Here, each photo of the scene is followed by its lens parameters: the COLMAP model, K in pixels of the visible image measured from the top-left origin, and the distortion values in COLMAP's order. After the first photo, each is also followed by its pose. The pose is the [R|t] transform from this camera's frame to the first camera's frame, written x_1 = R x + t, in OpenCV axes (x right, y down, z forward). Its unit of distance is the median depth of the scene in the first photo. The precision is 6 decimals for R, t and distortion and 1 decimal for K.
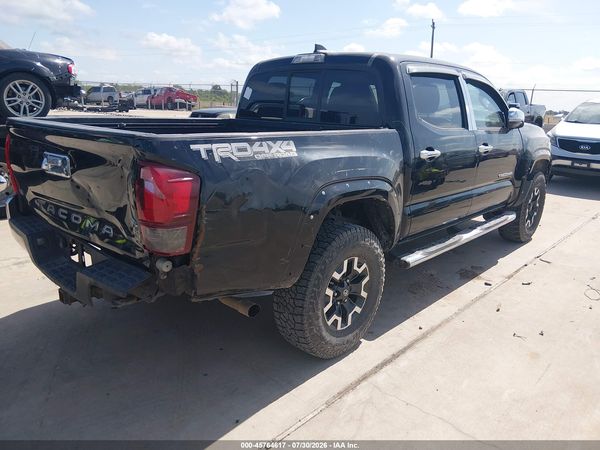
lens RADIAL K [[448.2, 0, 300.0], [0, 448.2, 225.0], [0, 0, 1]] dist [0.089441, -0.153650]
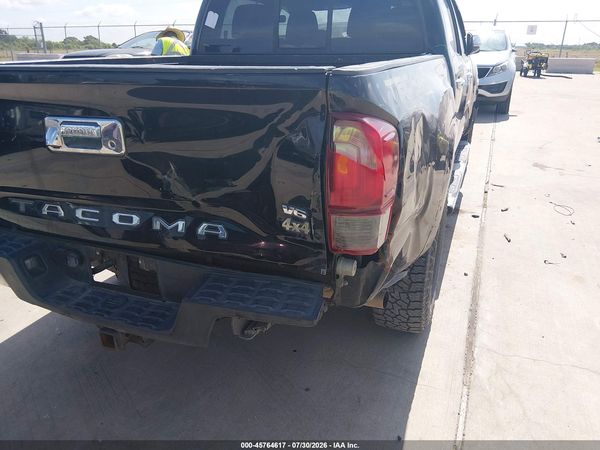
lens RADIAL K [[454.1, 0, 291.2], [0, 454.1, 226.0], [0, 0, 1]] dist [0.093701, -0.160648]
pose [[0.934163, -0.165281, 0.316261, -0.399830], [0.127864, 0.982456, 0.135760, -0.051991], [-0.333152, -0.086384, 0.938908, 0.266468]]
